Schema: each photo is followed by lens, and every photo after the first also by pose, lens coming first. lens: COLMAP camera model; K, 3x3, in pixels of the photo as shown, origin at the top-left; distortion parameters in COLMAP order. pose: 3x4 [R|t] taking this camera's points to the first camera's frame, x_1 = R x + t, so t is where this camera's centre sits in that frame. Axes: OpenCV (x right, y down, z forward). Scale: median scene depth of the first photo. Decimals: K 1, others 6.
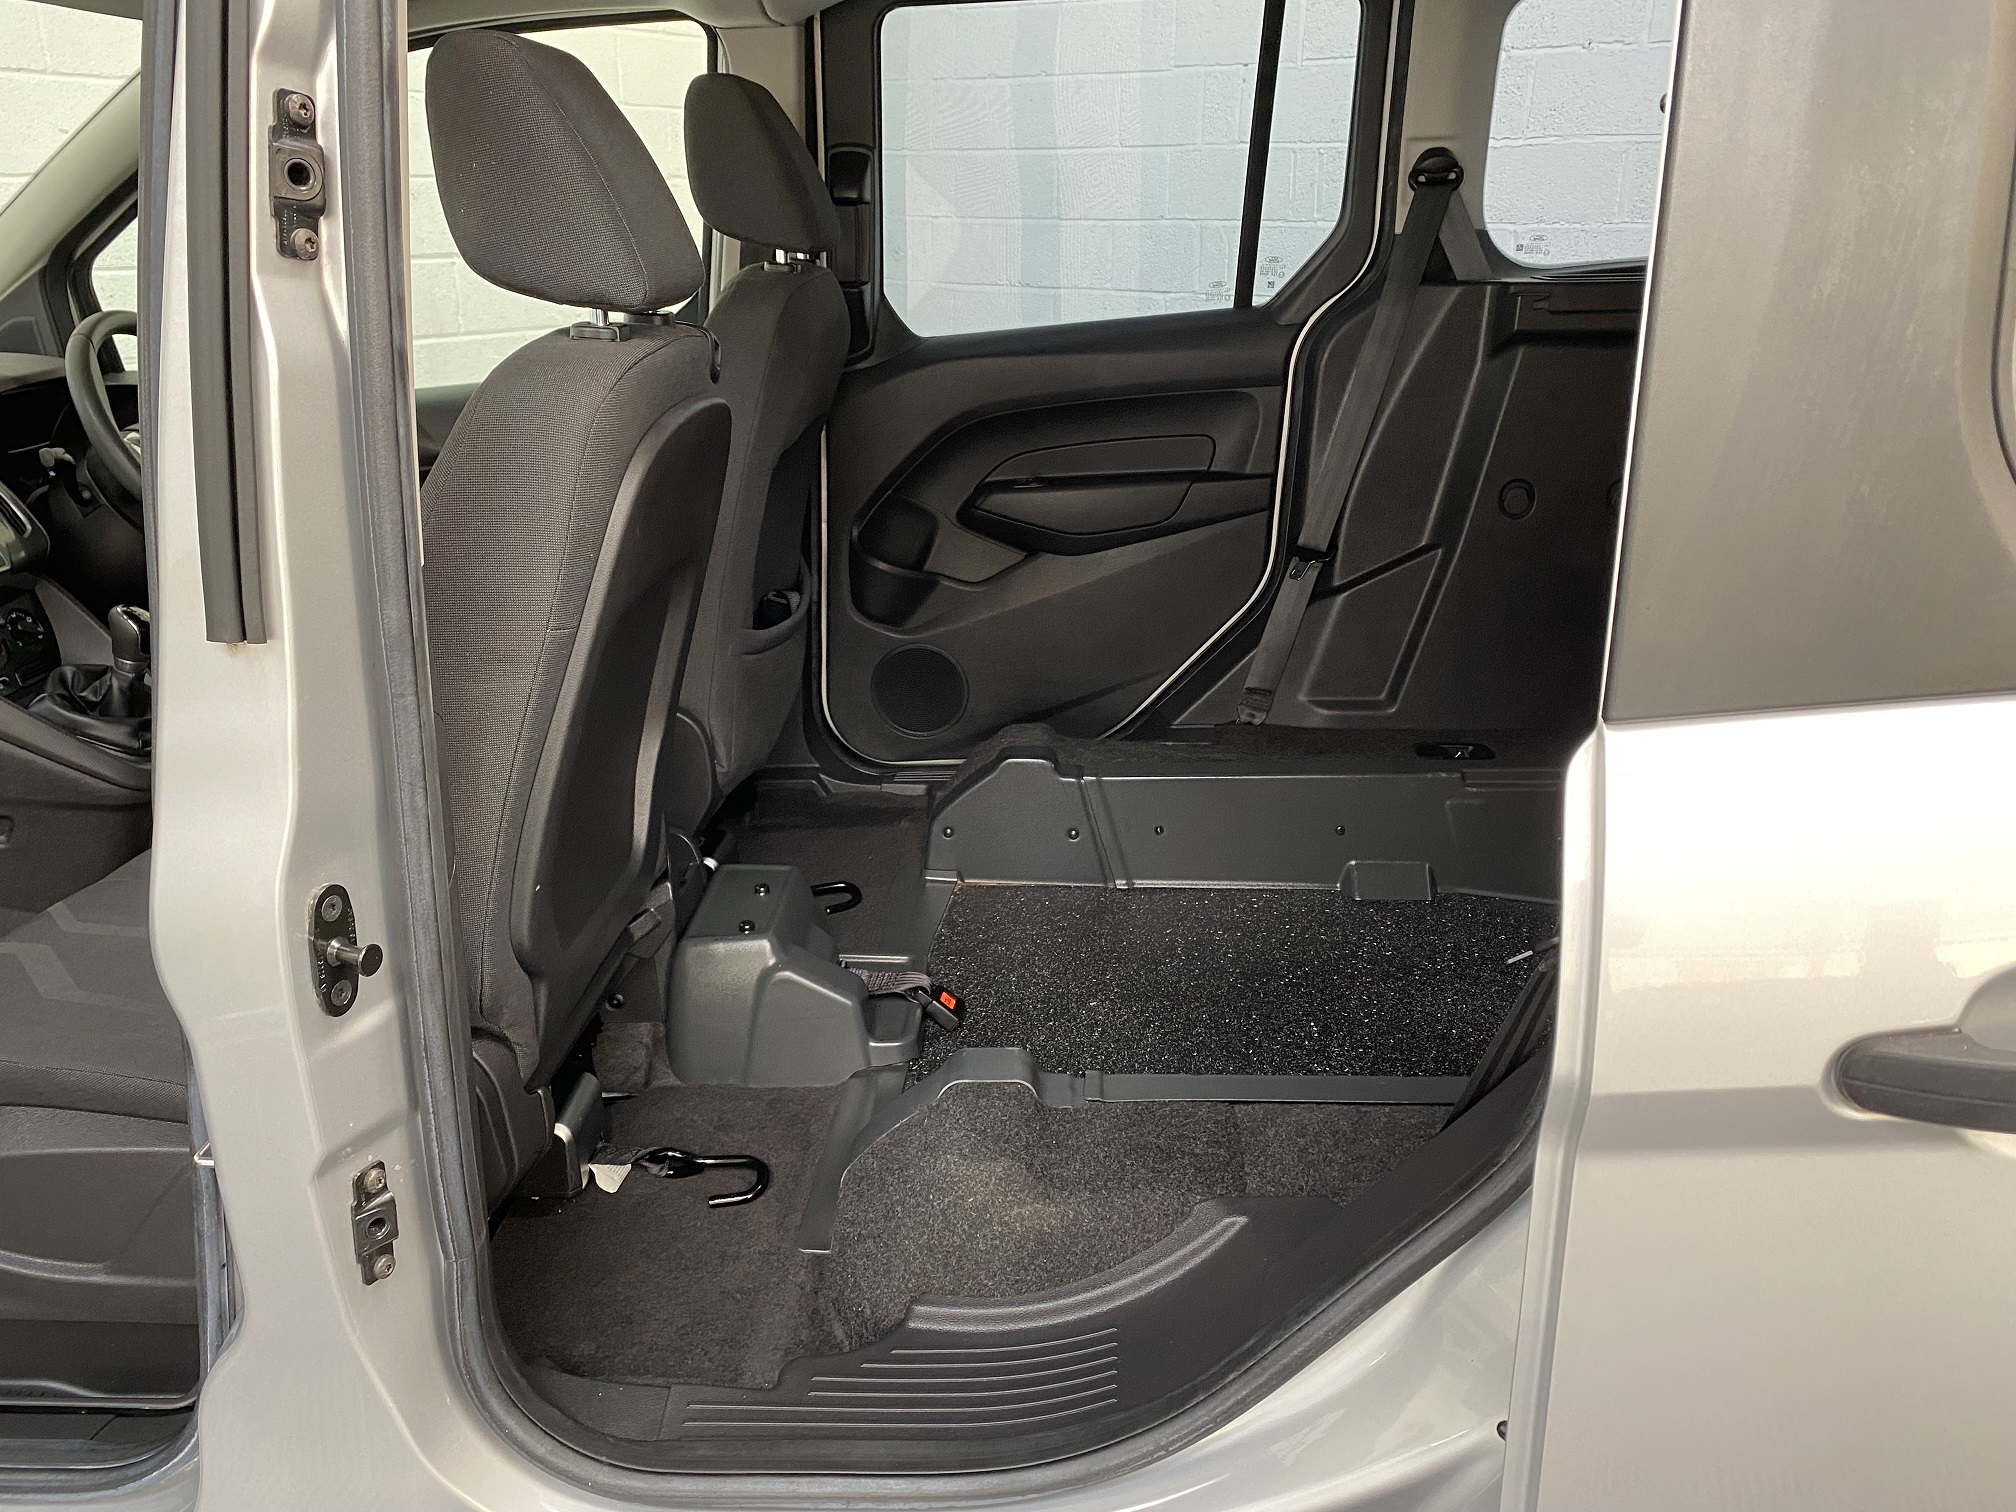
lens RADIAL K [[1552.4, 0, 980.5], [0, 1552.4, 750.2], [0, 0, 1]] dist [0.055404, -0.053457]
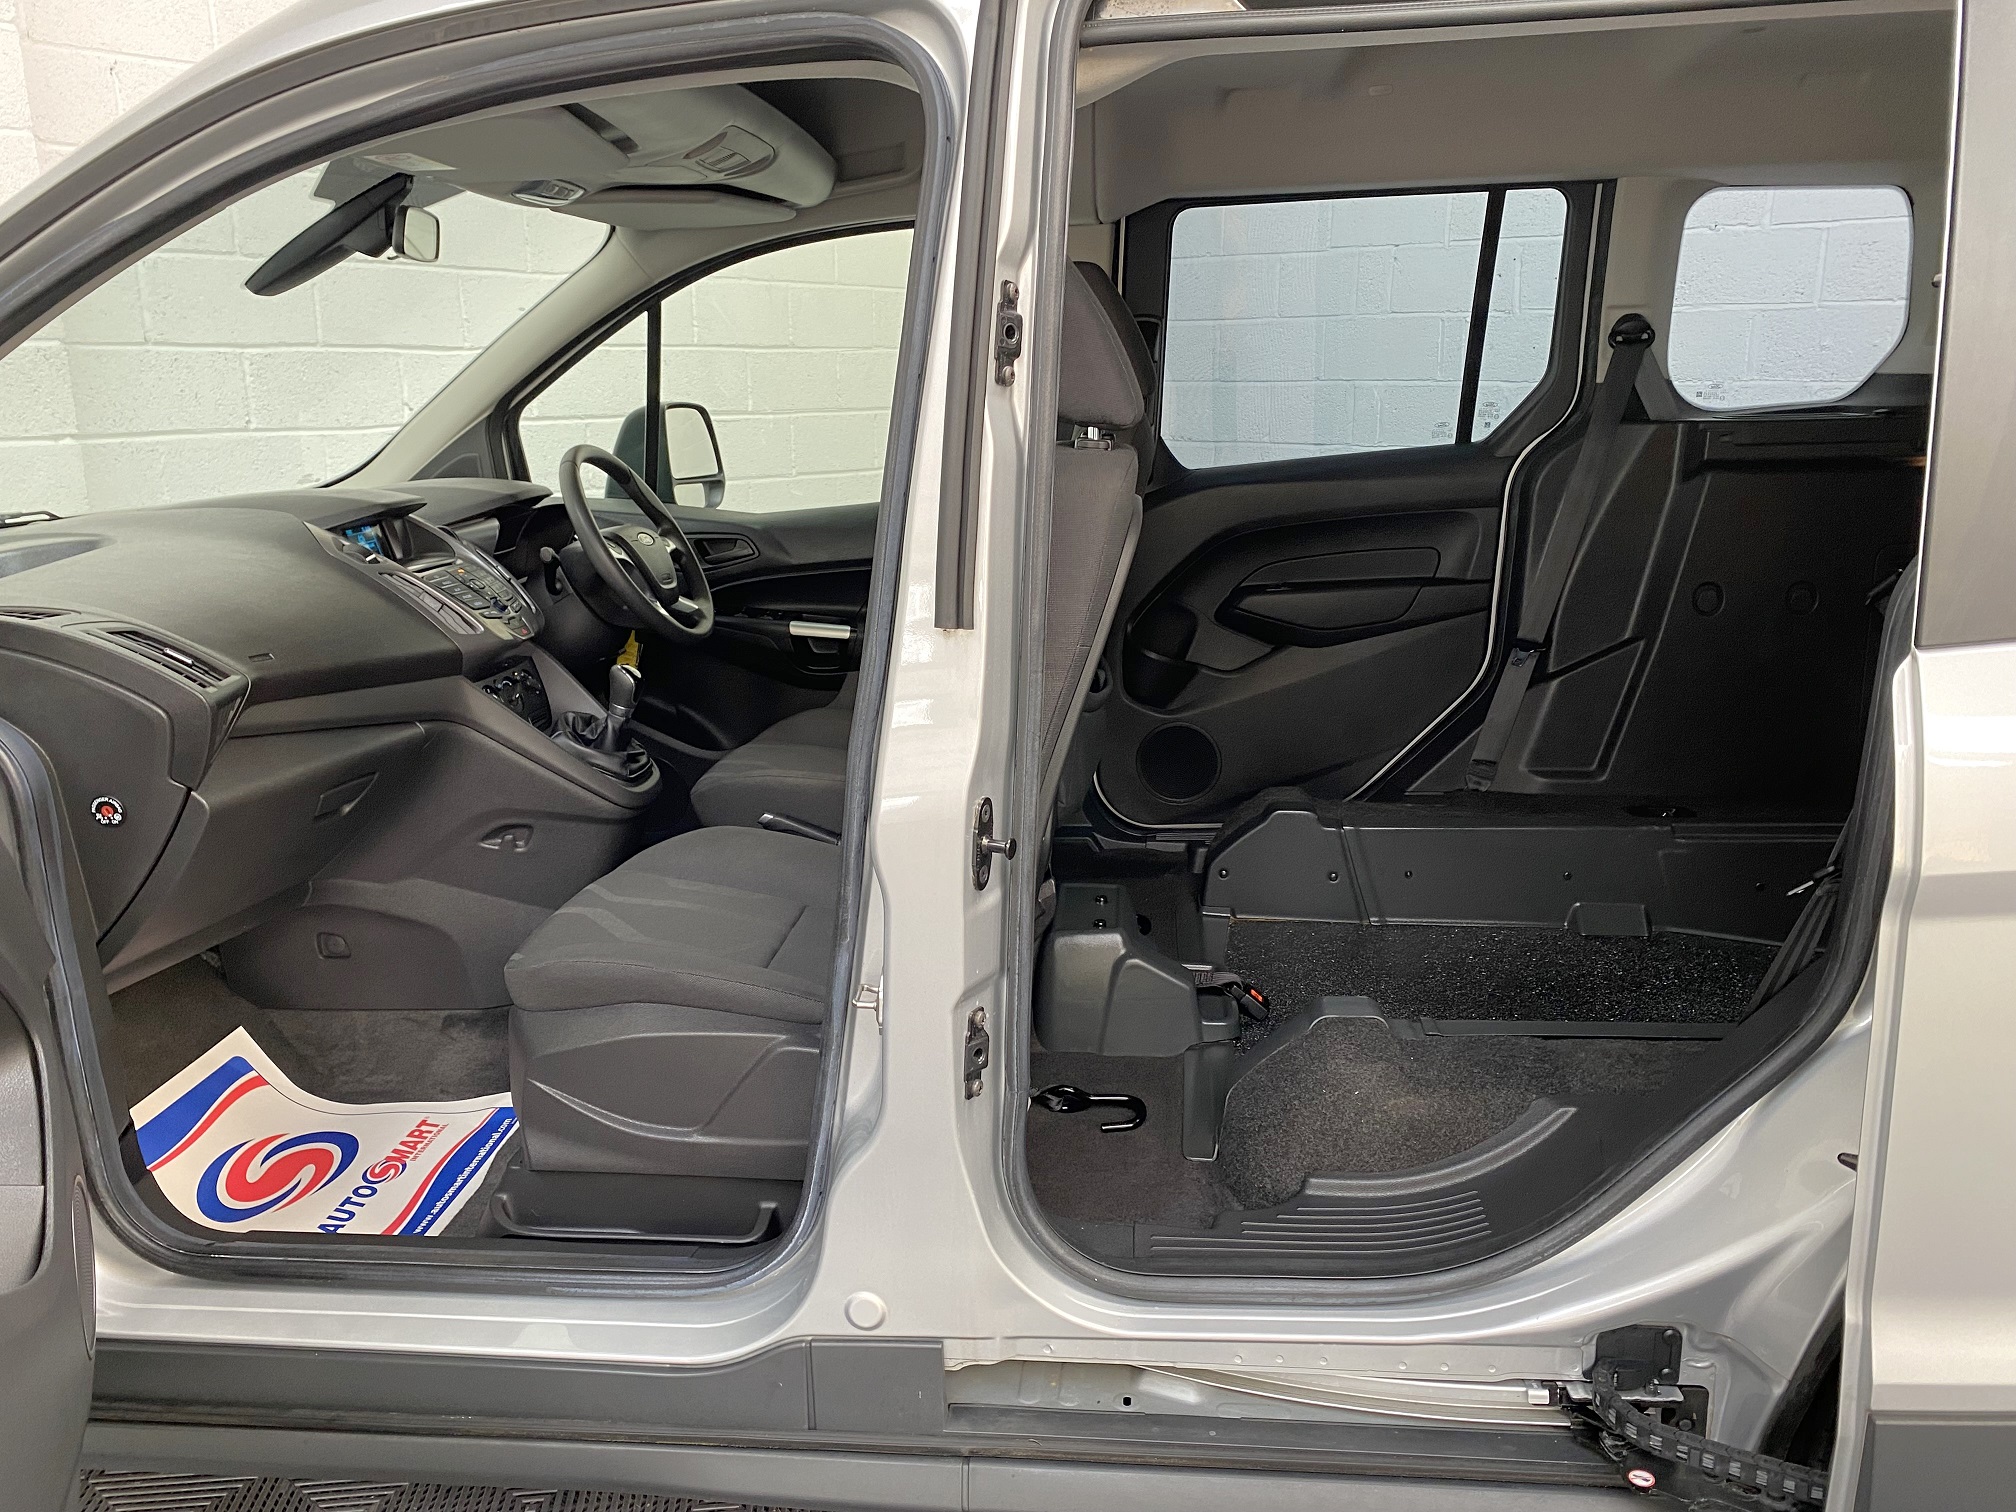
lens RADIAL K [[1549.4, 0, 985.5], [0, 1549.4, 734.8], [0, 0, 1]] dist [0.051105, -0.072774]
pose [[0.998622, 0.009319, -0.051647, -0.153601], [-0.014812, 0.994145, -0.107031, 0.082801], [0.050347, 0.107648, 0.992913, -0.206862]]
